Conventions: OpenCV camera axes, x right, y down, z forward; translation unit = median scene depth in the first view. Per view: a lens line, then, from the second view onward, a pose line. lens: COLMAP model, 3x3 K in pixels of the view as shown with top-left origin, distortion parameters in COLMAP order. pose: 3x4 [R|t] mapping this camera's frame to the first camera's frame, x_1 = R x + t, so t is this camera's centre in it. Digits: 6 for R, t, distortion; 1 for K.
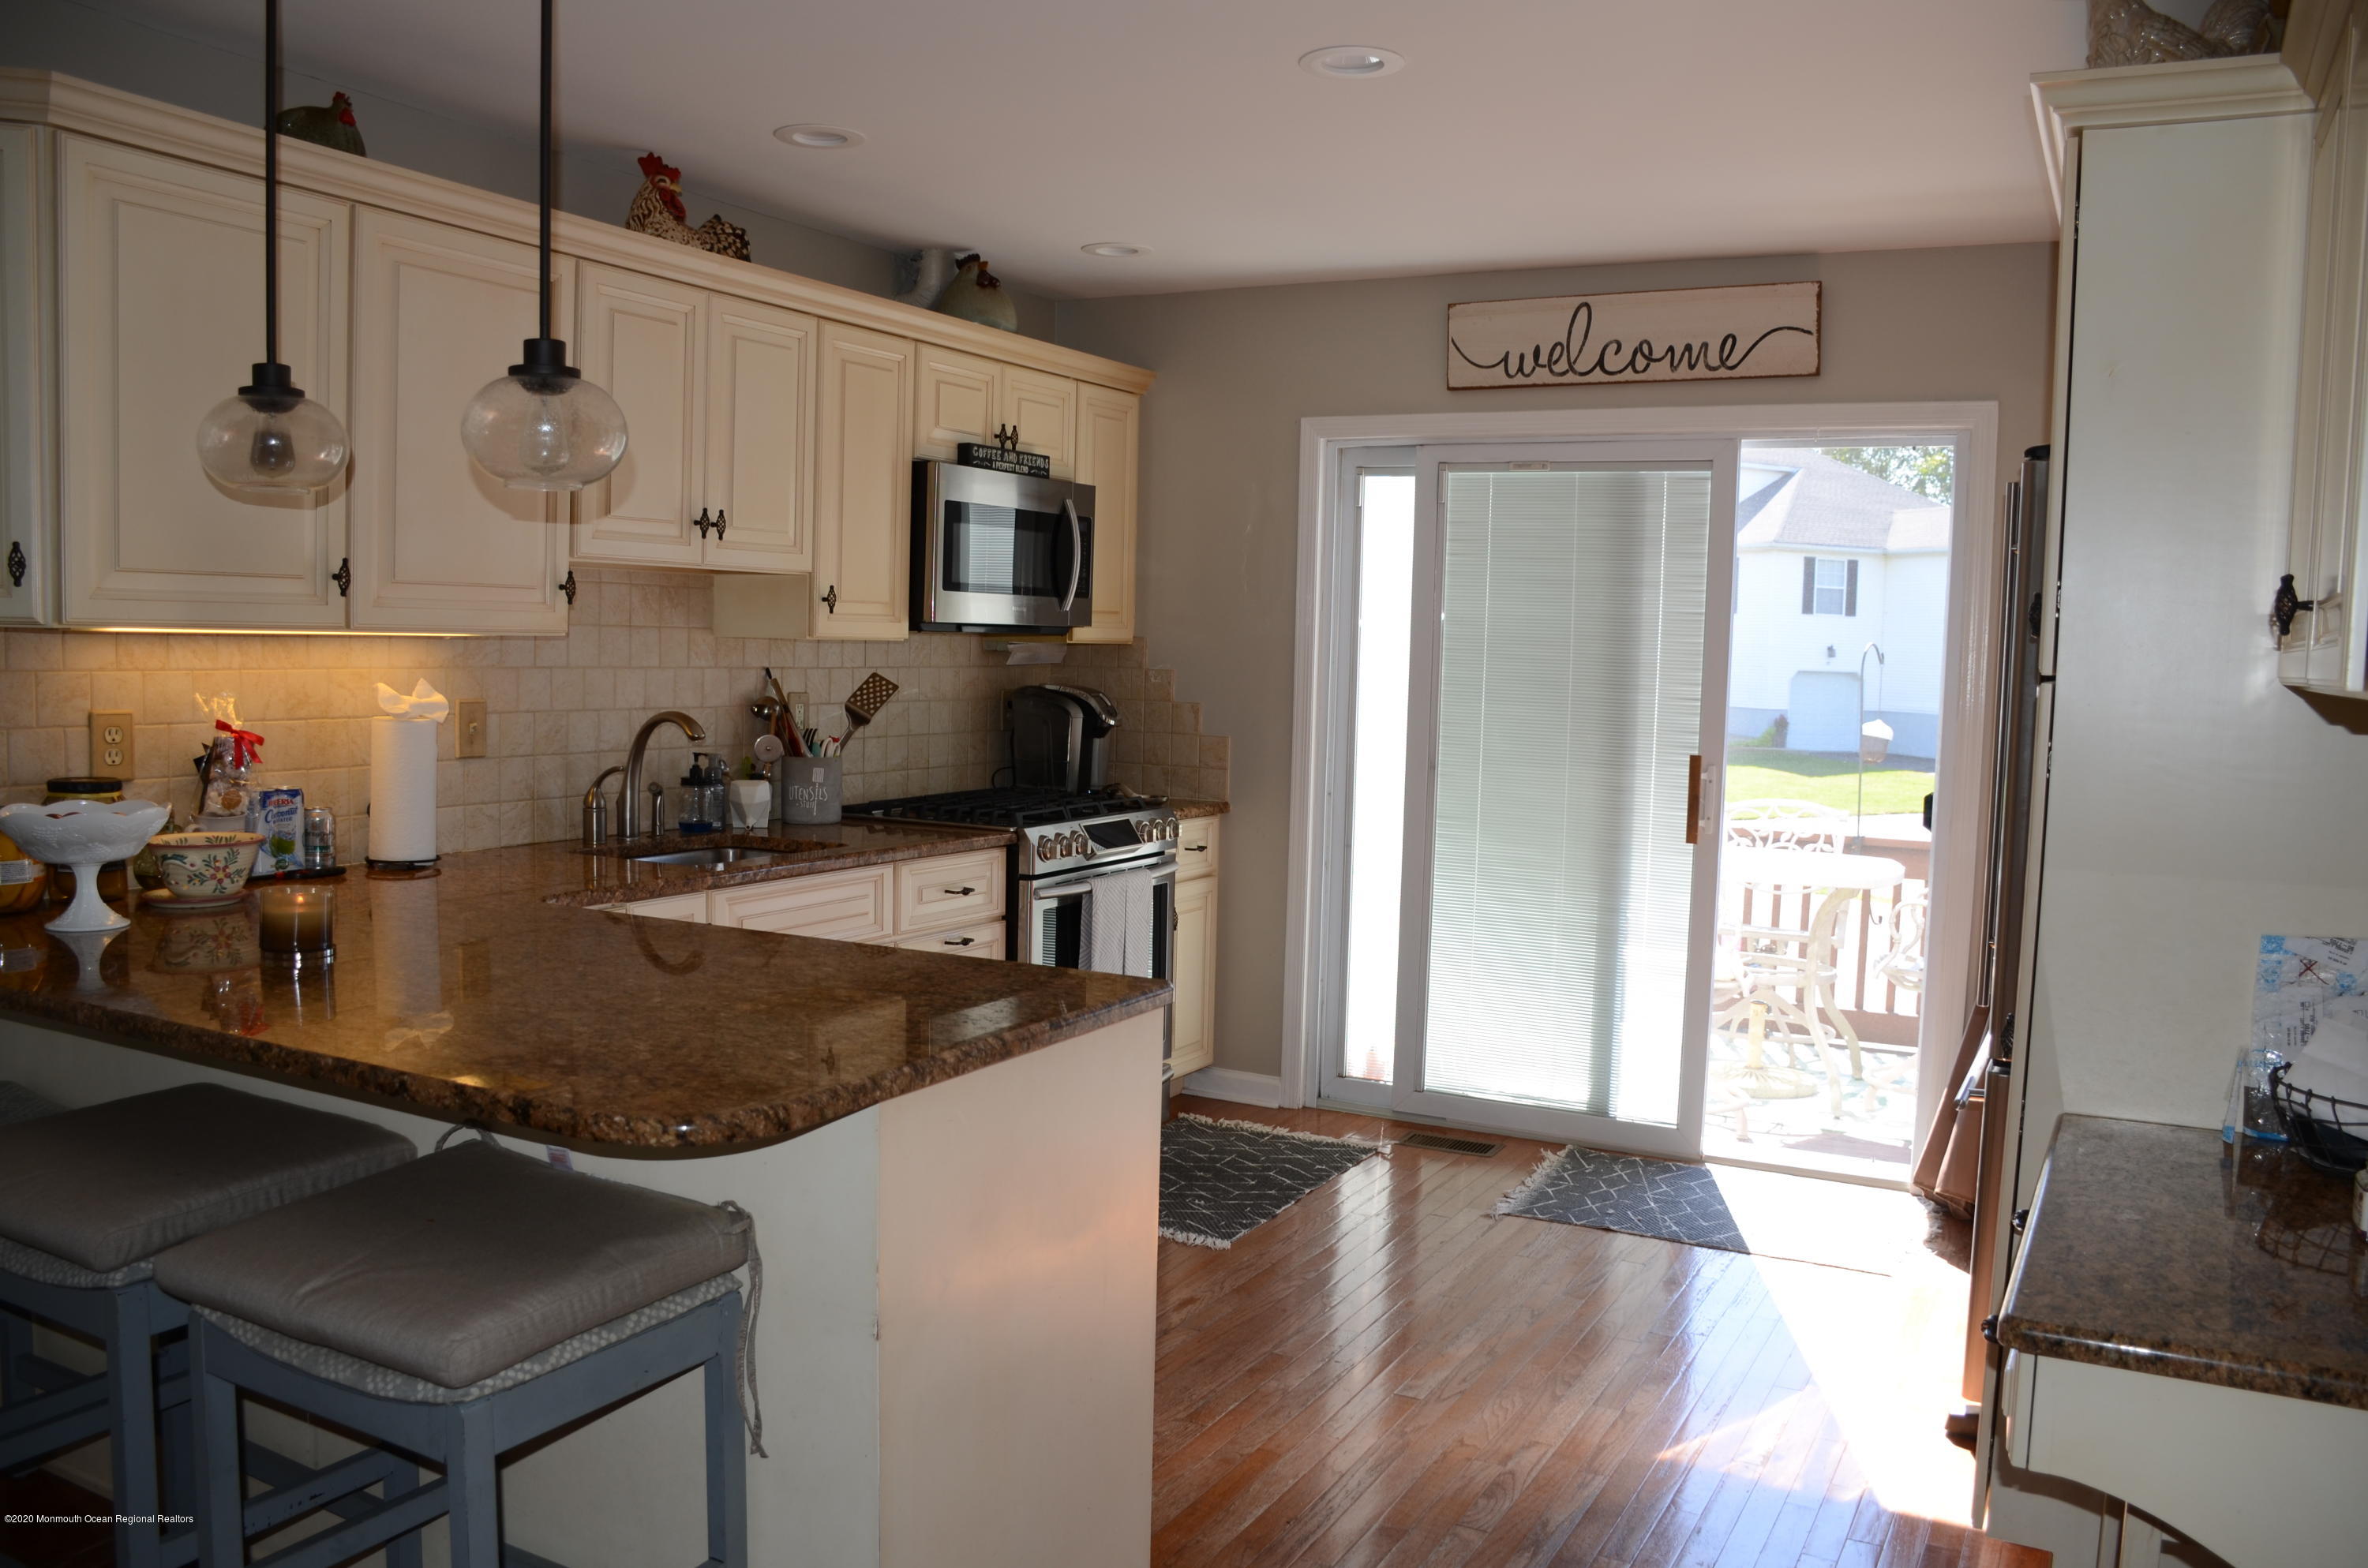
lens RADIAL K [[1853.5, 0, 1182.8], [0, 1853.5, 801.9], [0, 0, 1]] dist [-0.152516, 0.114248]
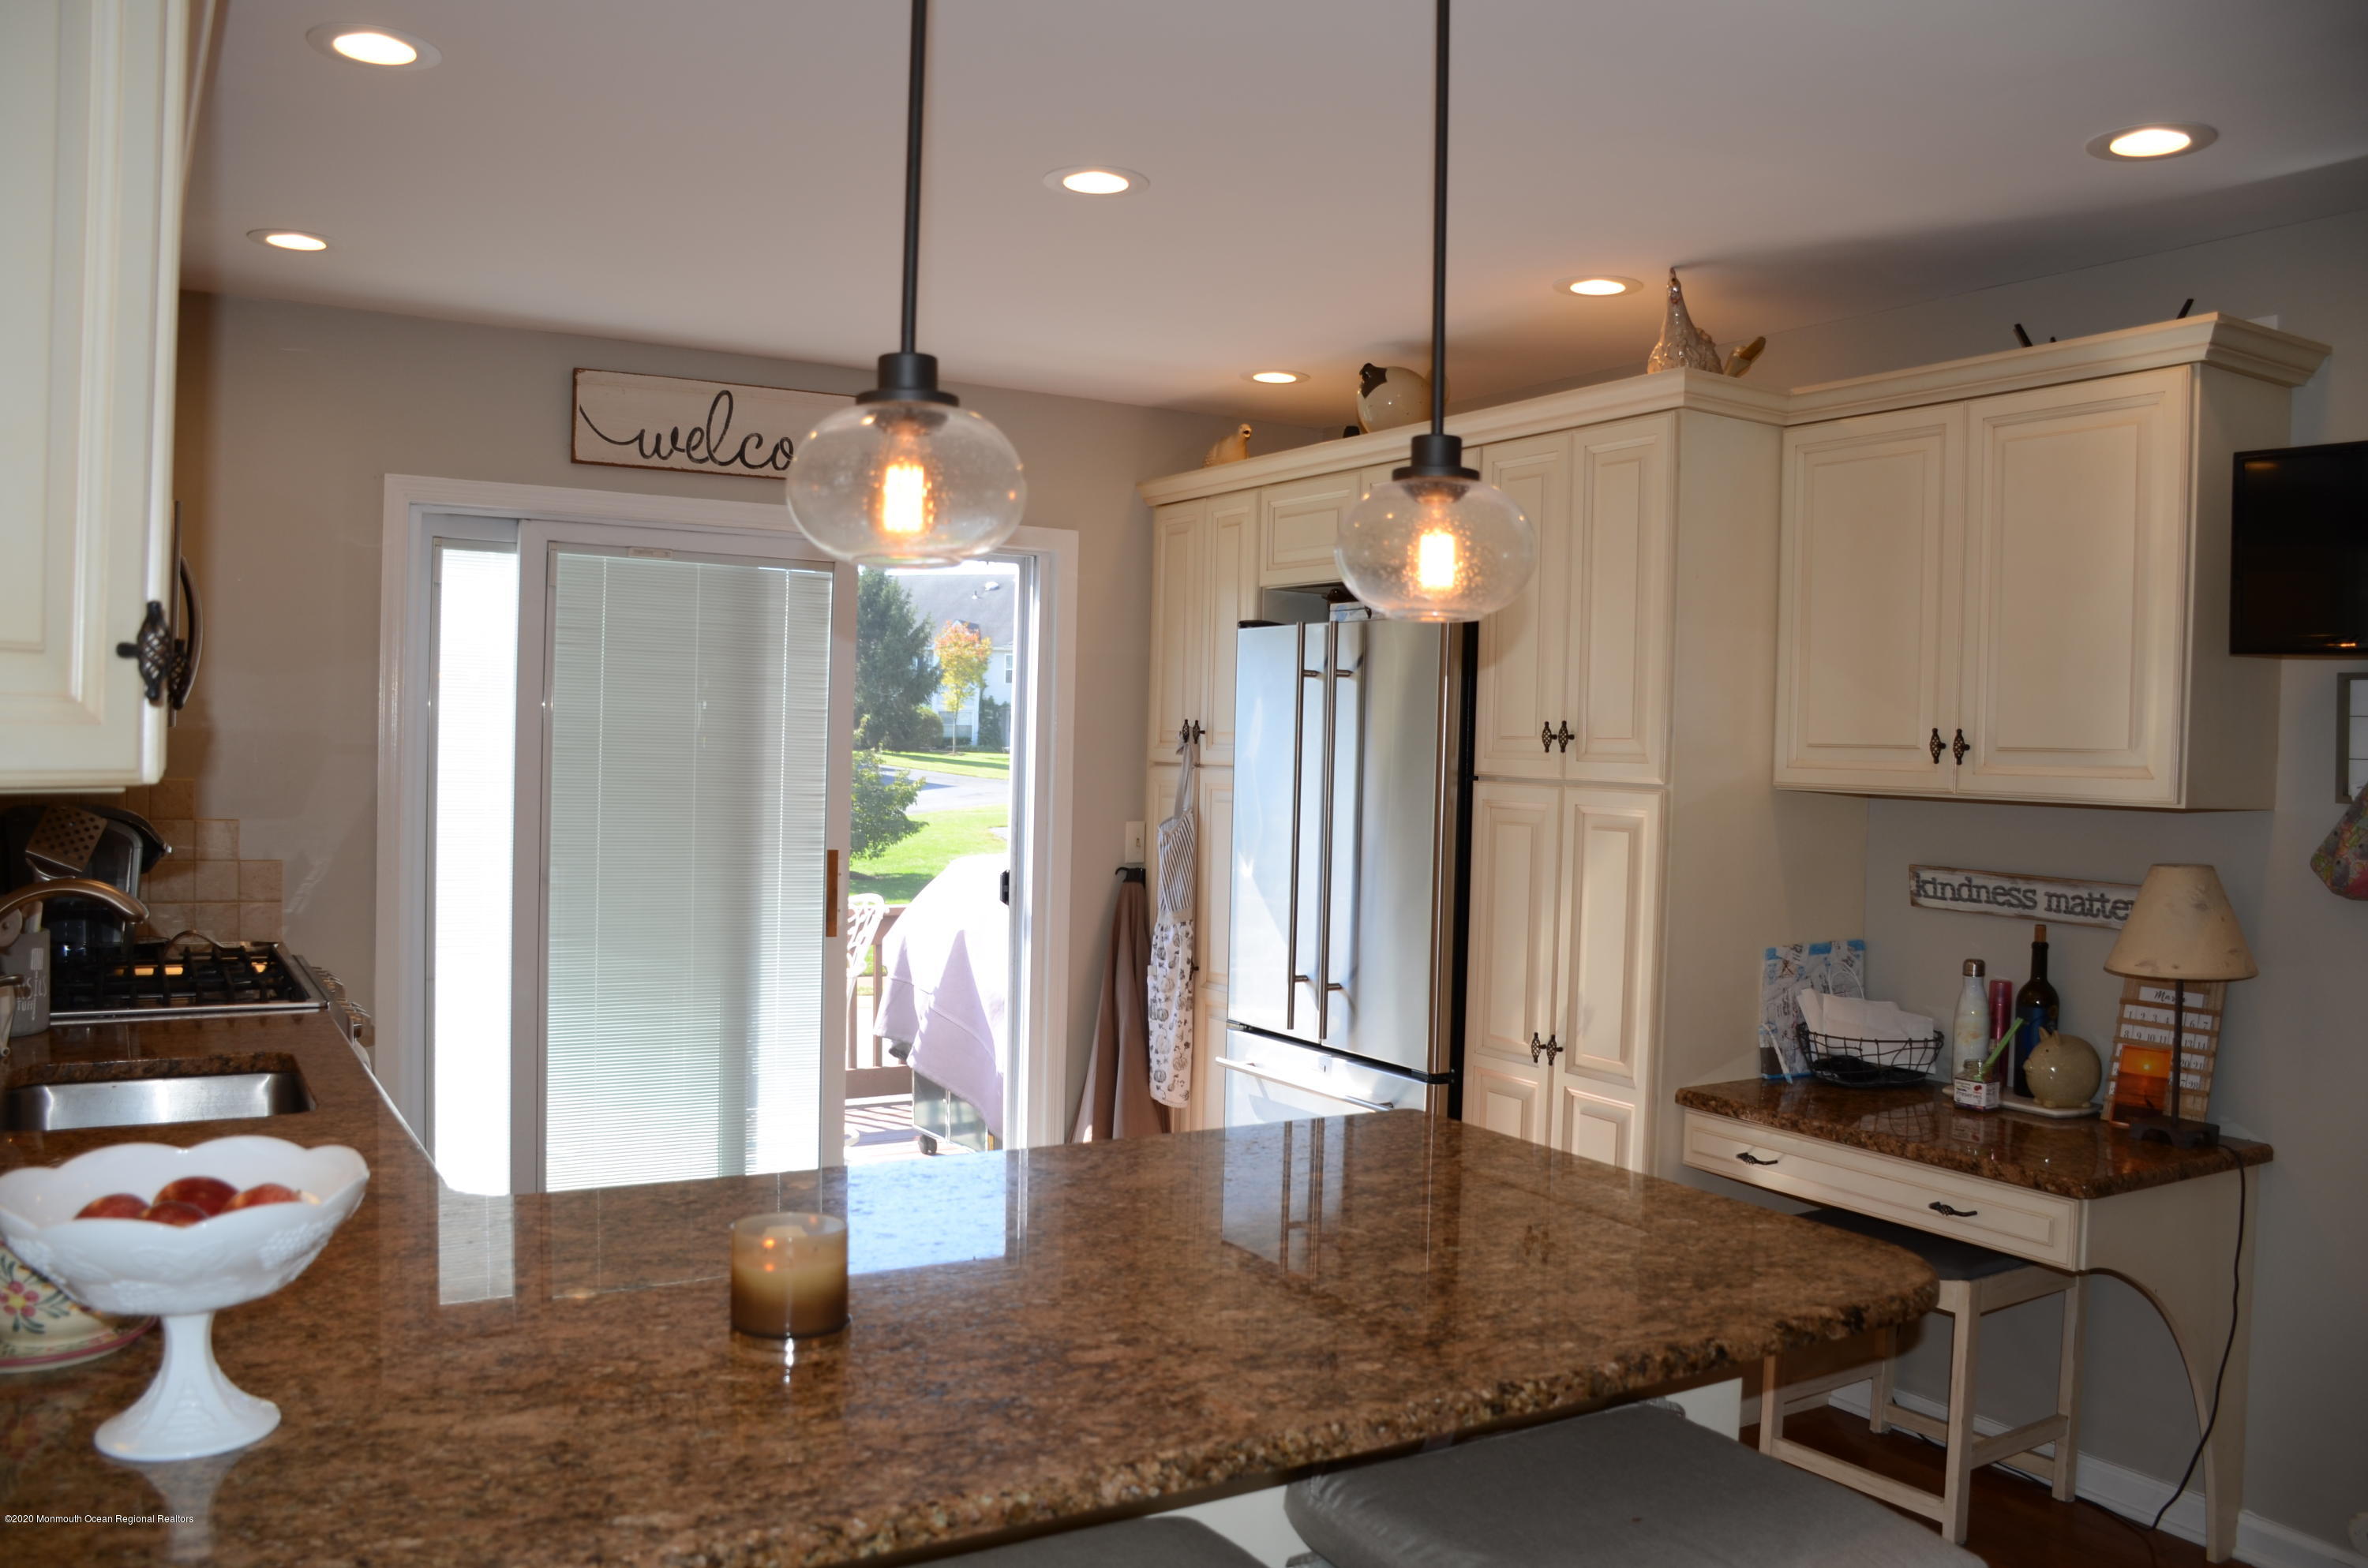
lens RADIAL K [[1836.2, 0, 1183.9], [0, 1836.2, 803.5], [0, 0, 1]] dist [-0.153730, 0.109873]
pose [[0.514283, -0.038125, 0.856773, -0.499439], [0.062815, 0.998003, 0.006704, -0.046665], [-0.855317, 0.050370, 0.515651, 0.313250]]
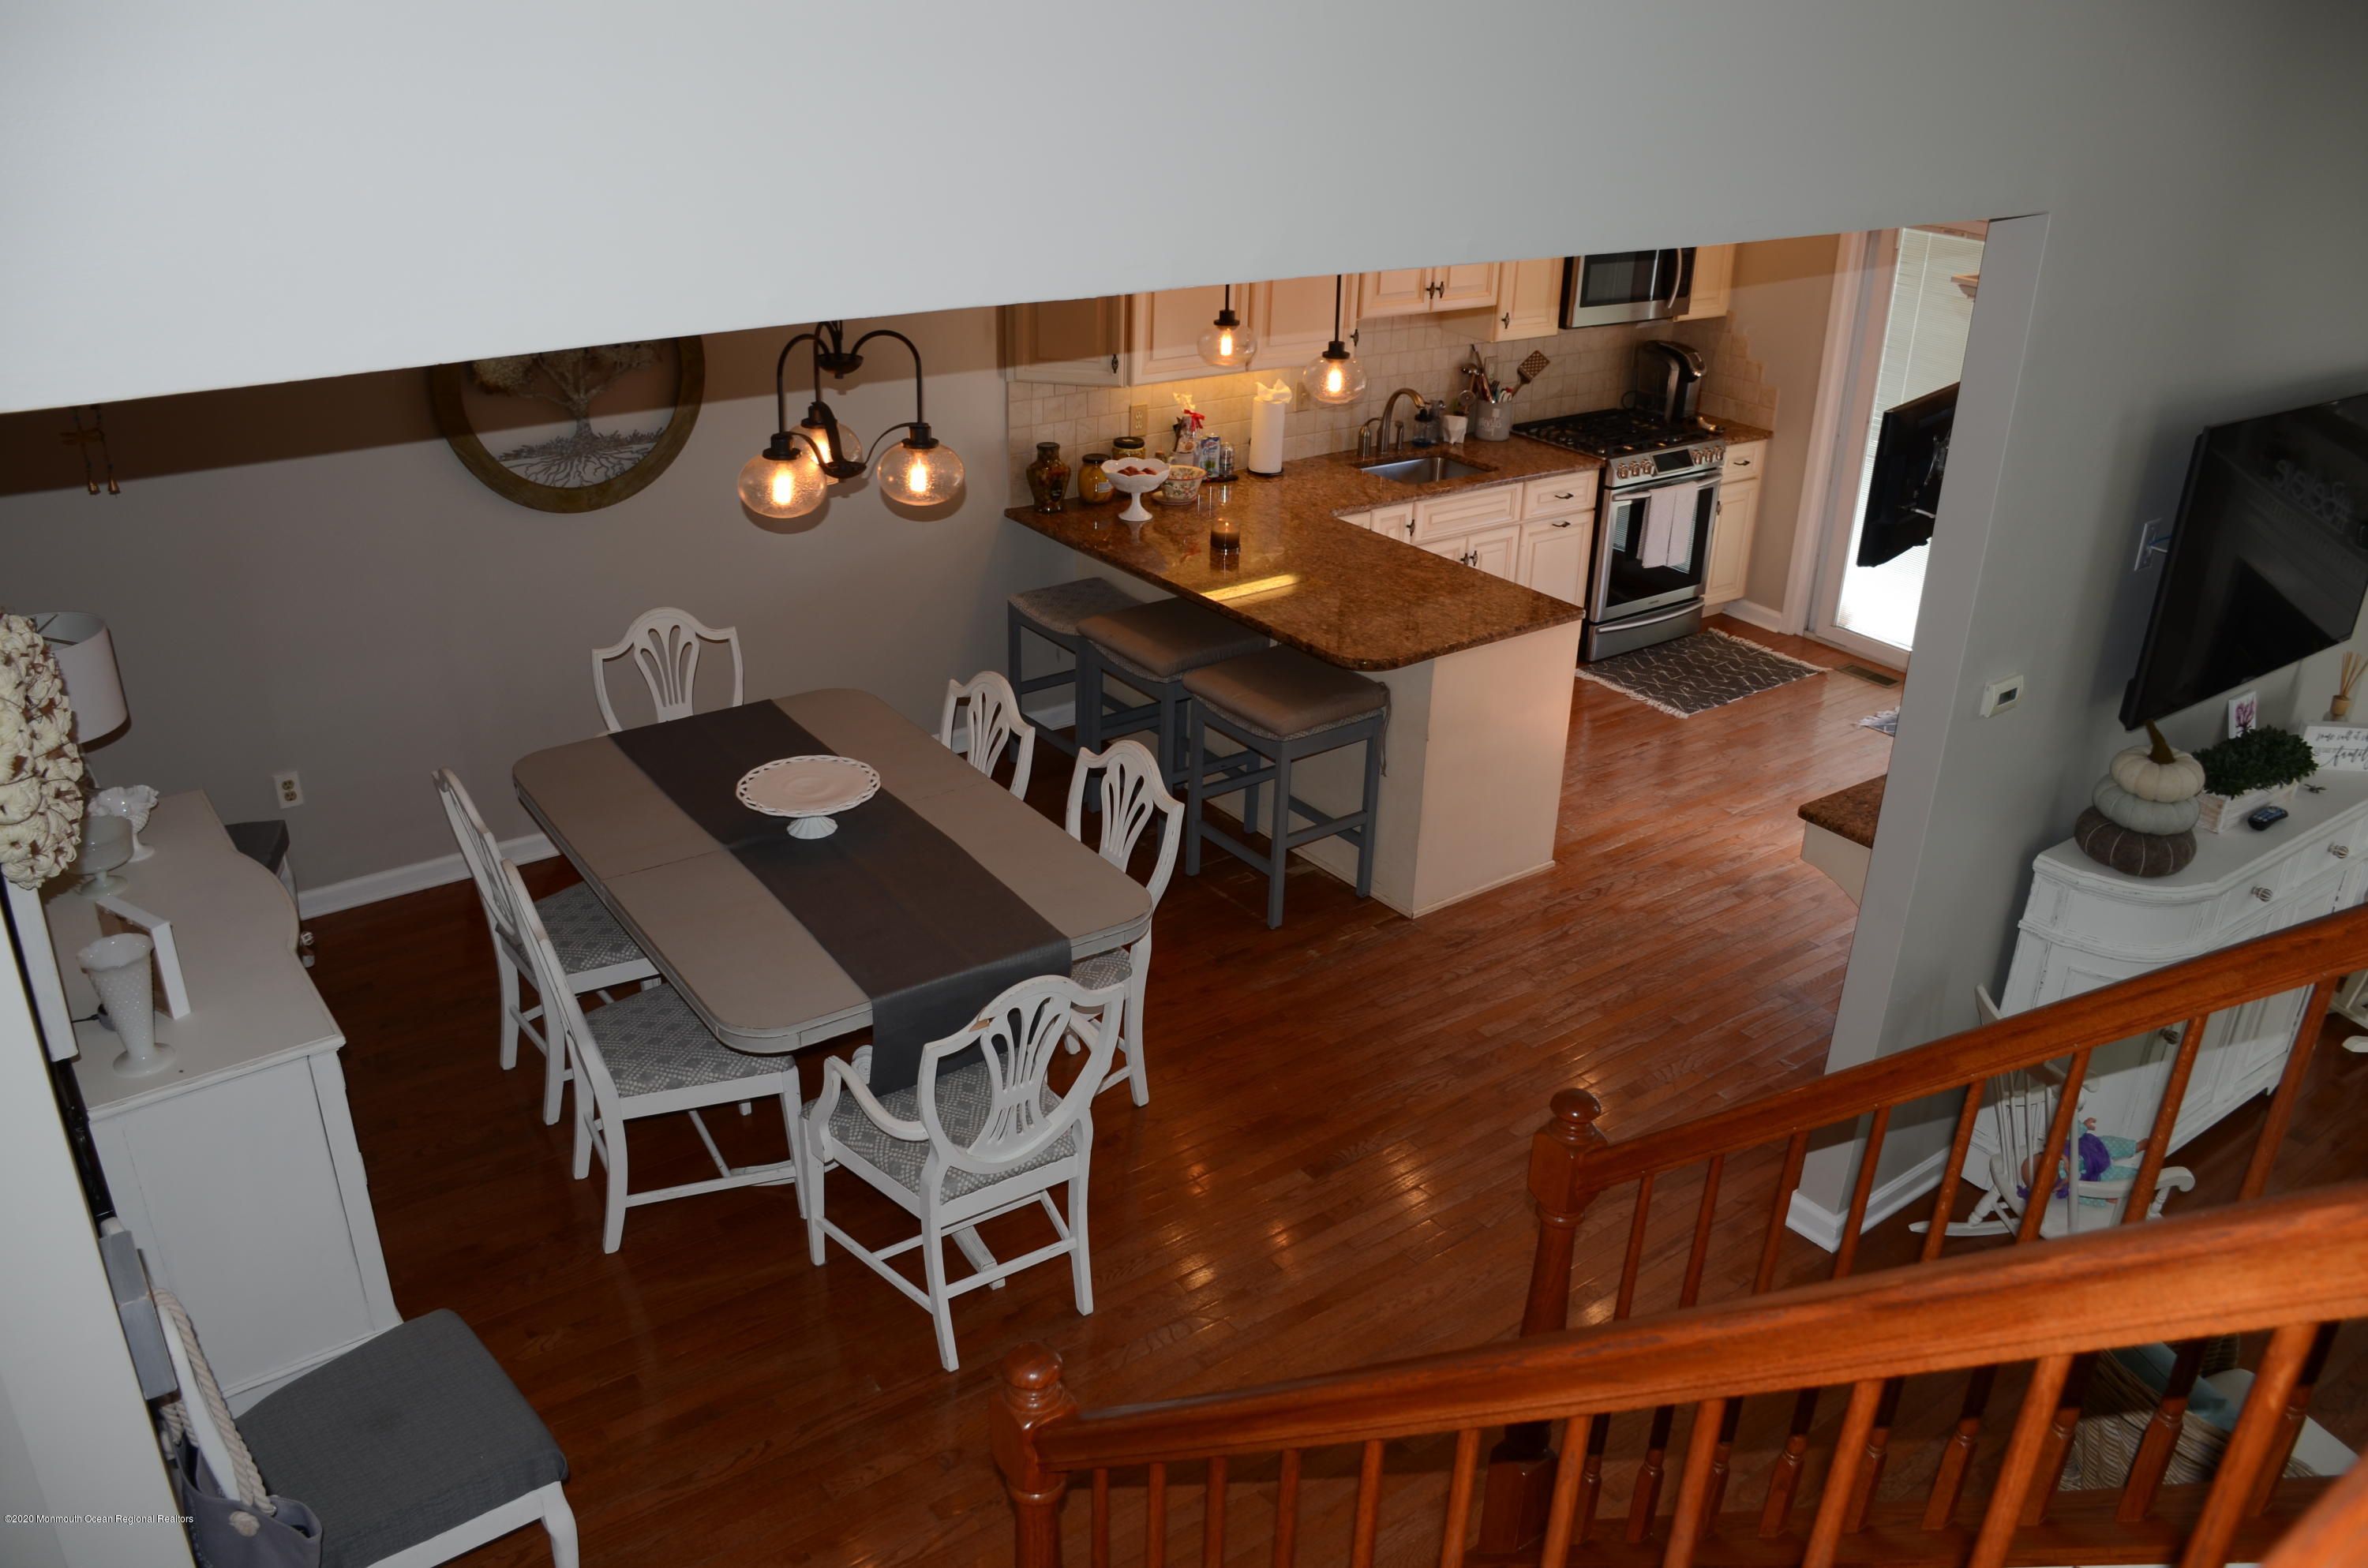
lens RADIAL K [[1836.2, 0, 1183.9], [0, 1836.2, 803.5], [0, 0, 1]] dist [-0.153730, 0.109873]
pose [[0.906156, 0.176548, -0.384332, 0.240377], [-0.040070, 0.940459, 0.337536, -0.221440], [0.421040, -0.290460, 0.859278, -0.645047]]
